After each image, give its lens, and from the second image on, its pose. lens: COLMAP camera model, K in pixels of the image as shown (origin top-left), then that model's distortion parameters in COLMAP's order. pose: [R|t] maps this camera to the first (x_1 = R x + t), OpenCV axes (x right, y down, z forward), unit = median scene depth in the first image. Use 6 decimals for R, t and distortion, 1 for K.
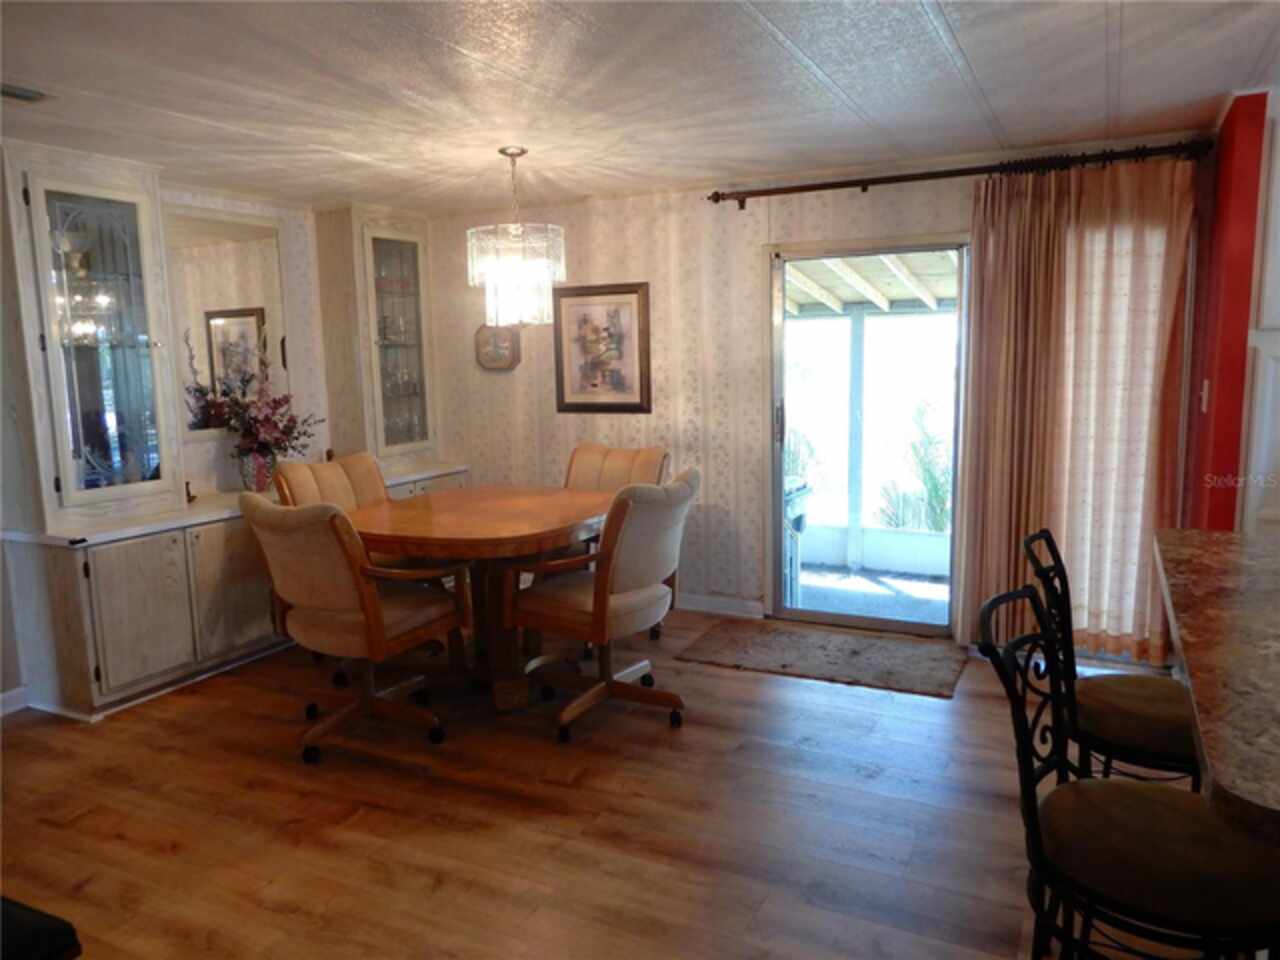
lens RADIAL K [[894.0, 0, 640.0], [0, 894.0, 480.0], [0, 0, 1]] dist [0.035697, -0.000719]
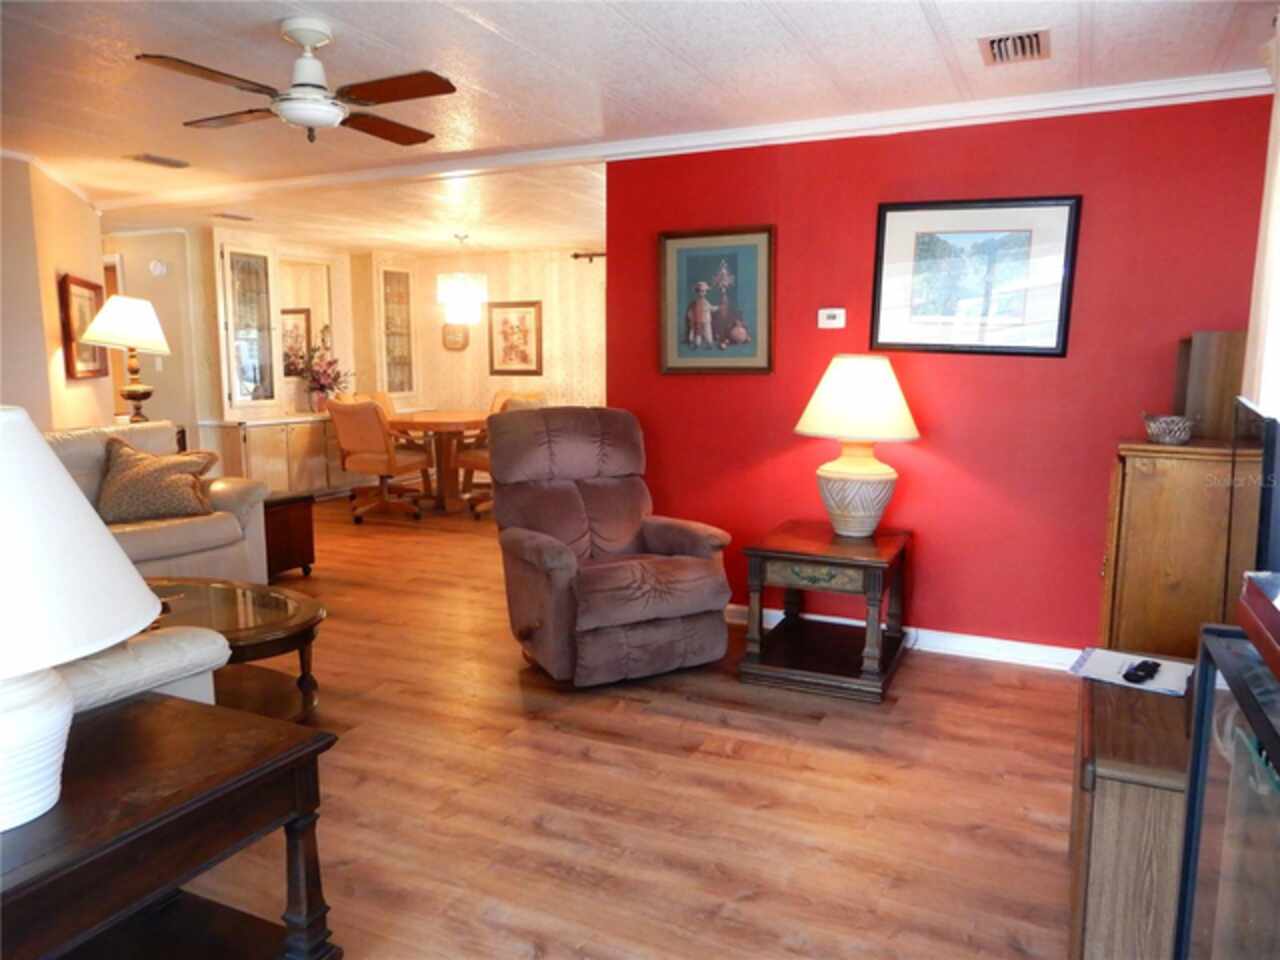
lens RADIAL K [[909.0, 0, 640.0], [0, 909.0, 480.0], [0, 0, 1]] dist [0.037237, 0.004584]
pose [[0.999532, 0.019984, 0.023143, 0.167059], [-0.019829, 0.999779, -0.006934, 0.138560], [-0.023276, 0.006472, 0.999708, -0.785690]]
